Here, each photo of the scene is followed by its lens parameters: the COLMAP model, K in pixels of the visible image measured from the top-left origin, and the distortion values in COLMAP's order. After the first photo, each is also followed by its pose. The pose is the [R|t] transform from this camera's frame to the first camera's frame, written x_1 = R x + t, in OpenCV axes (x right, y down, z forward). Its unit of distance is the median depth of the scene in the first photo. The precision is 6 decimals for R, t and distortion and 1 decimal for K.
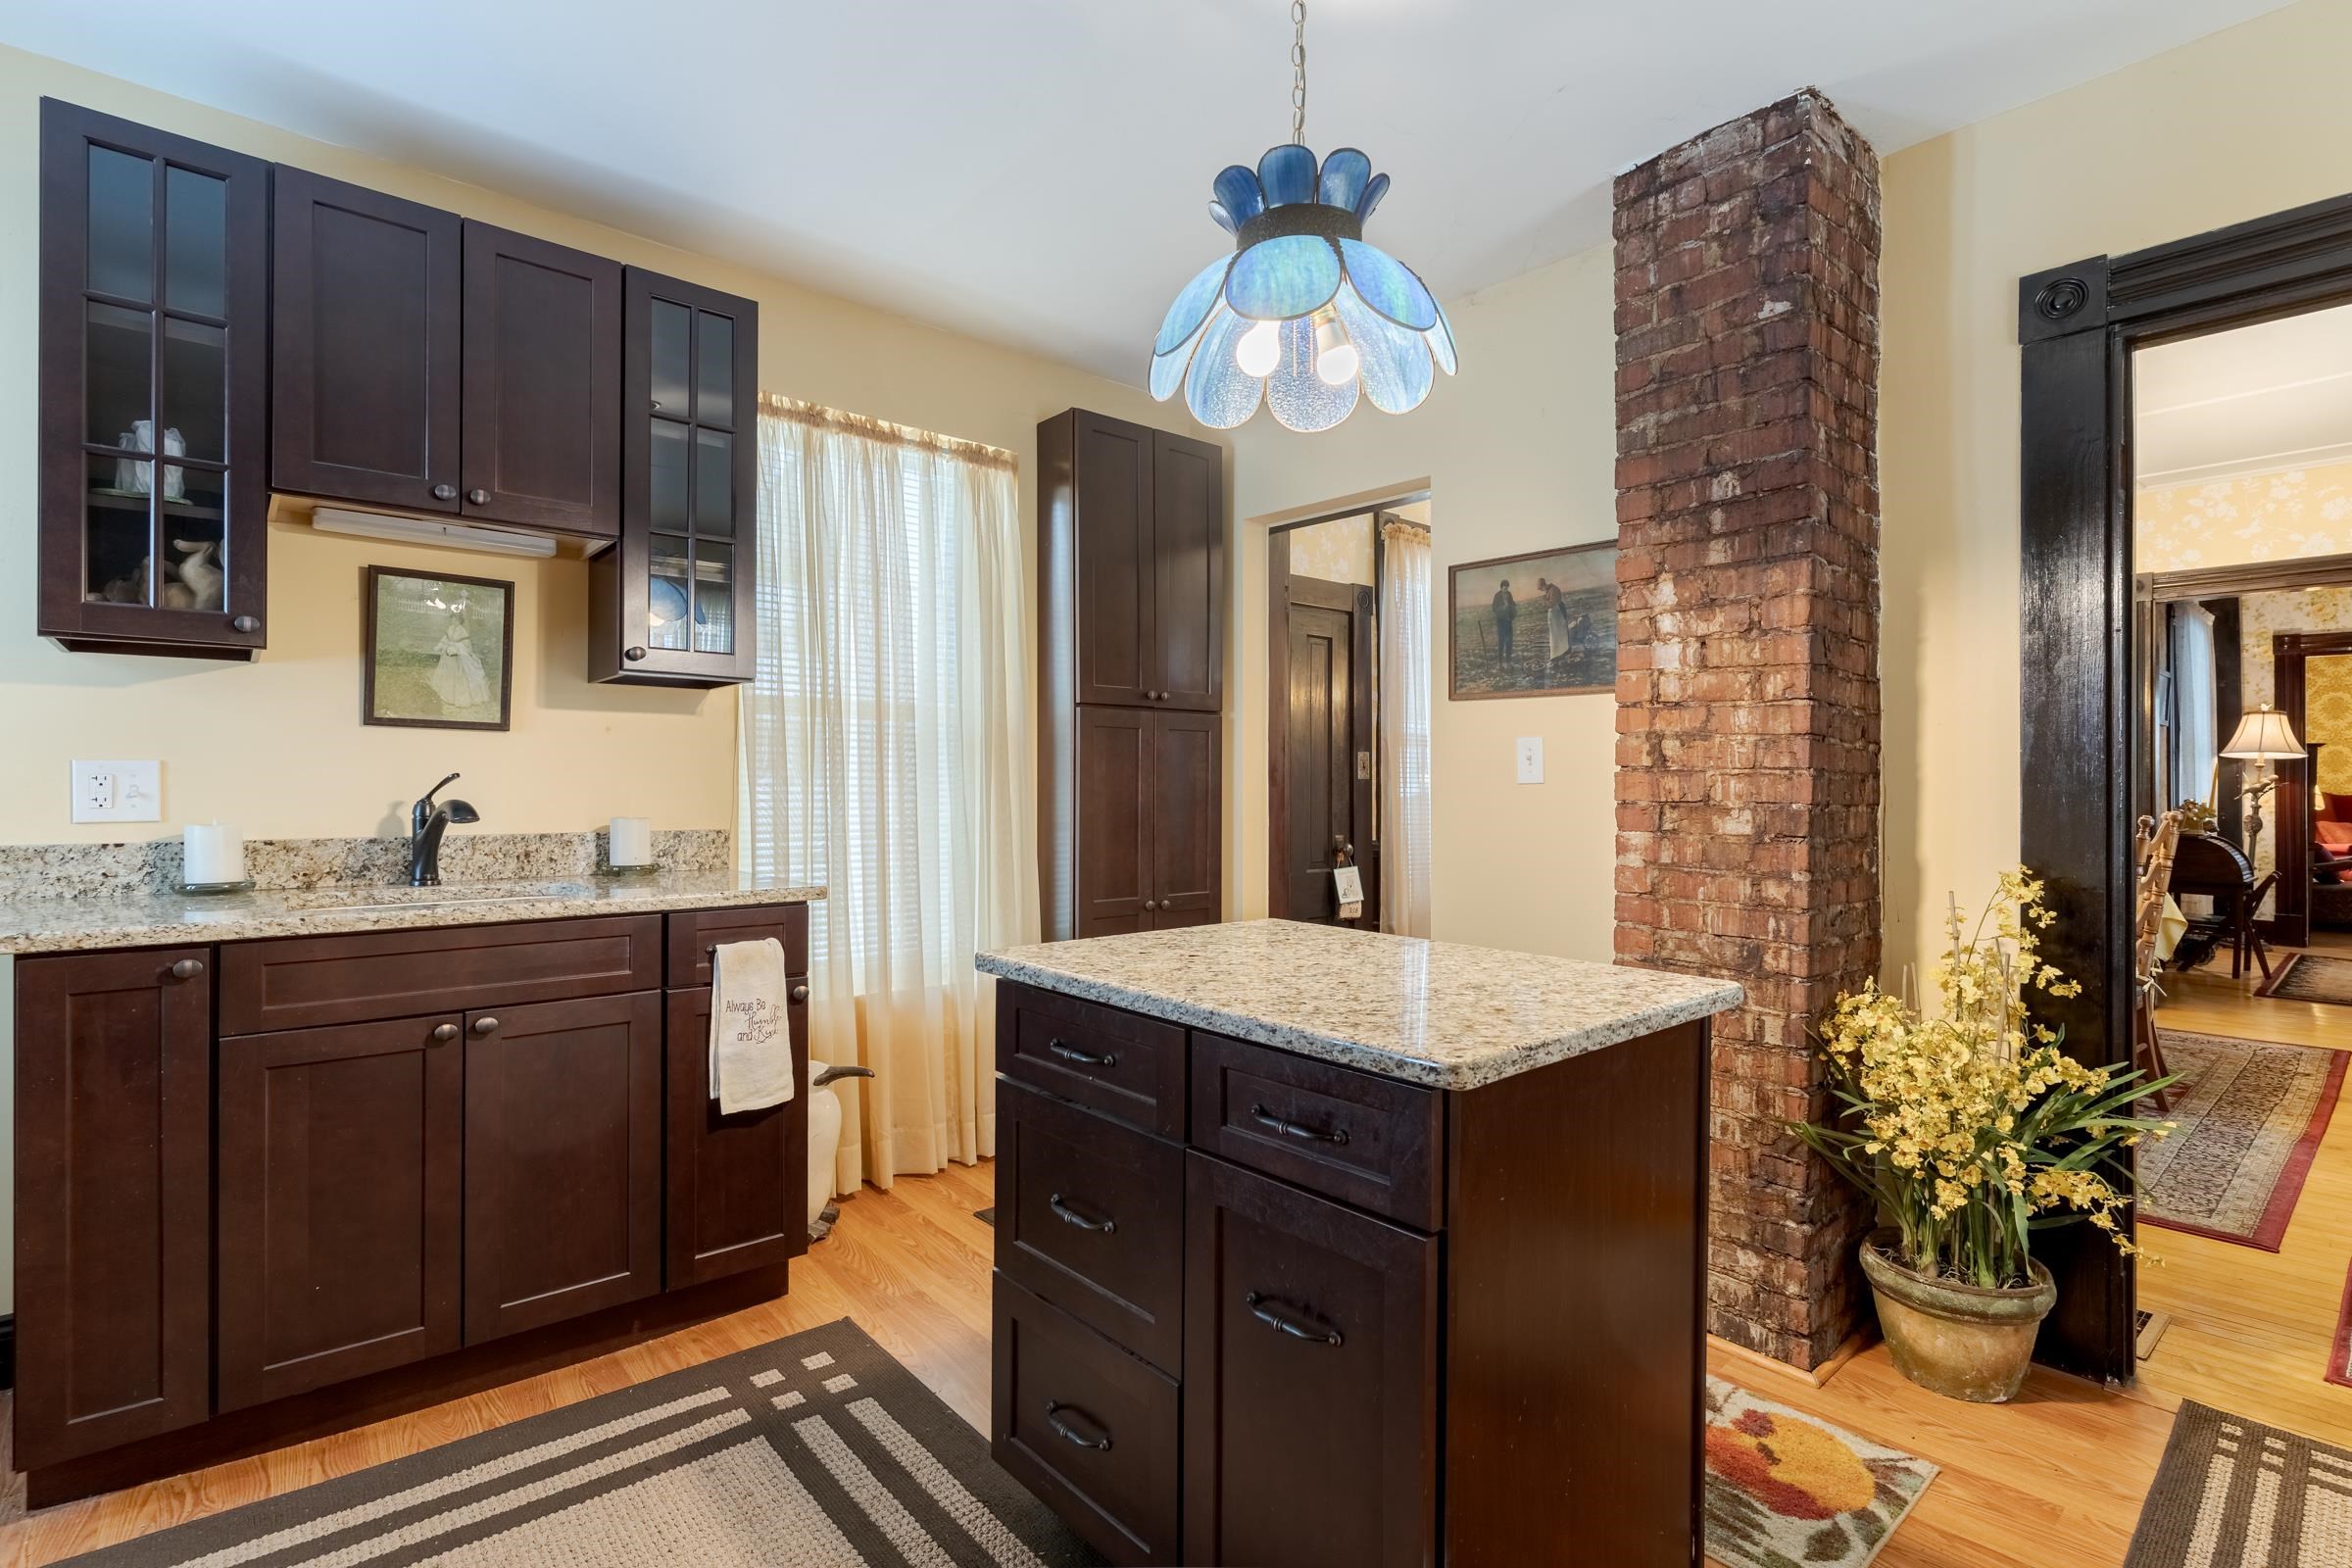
lens RADIAL K [[1120.3, 0, 1151.4], [0, 1120.3, 787.3], [0, 0, 1]] dist [-0.000385, 0.001137]
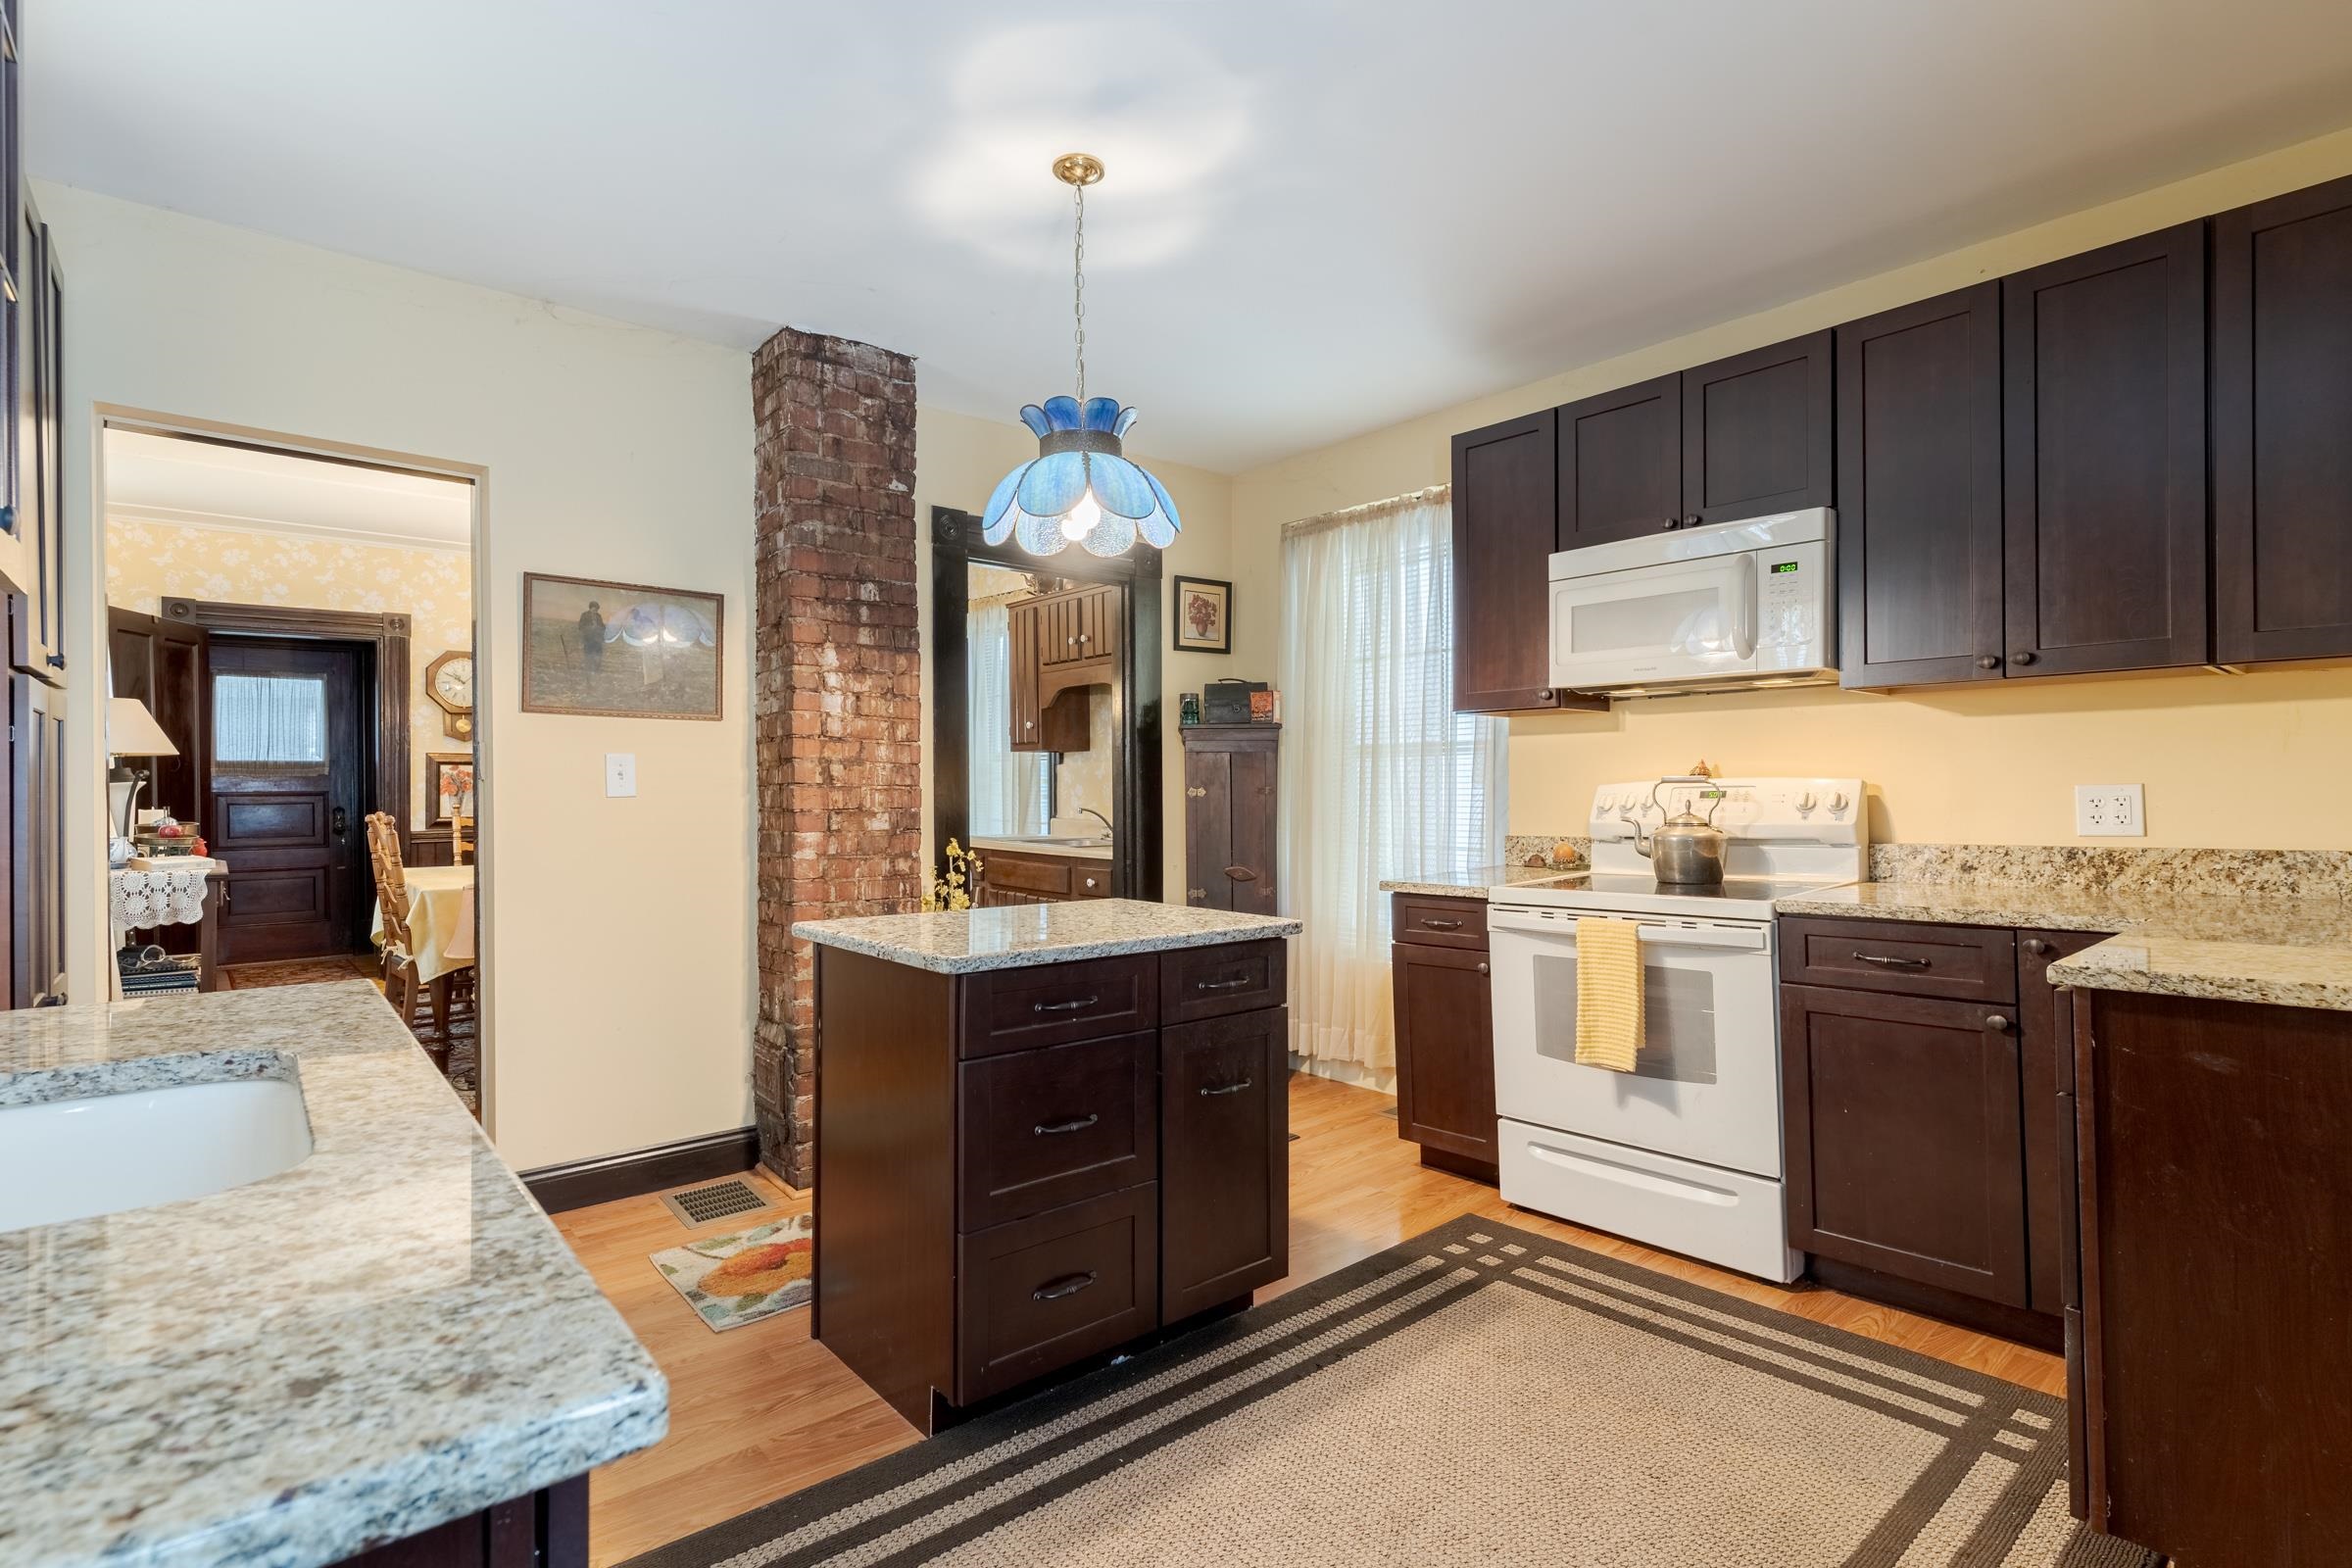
lens RADIAL K [[1120.3, 0, 1176.2], [0, 1120.3, 789.2], [0, 0, 1]] dist [-0.000385, 0.001137]
pose [[-0.013034, -0.001528, 0.999914, -0.939658], [0.009344, 0.999955, 0.001649, -0.010312], [-0.999871, 0.009365, -0.013019, 0.611811]]
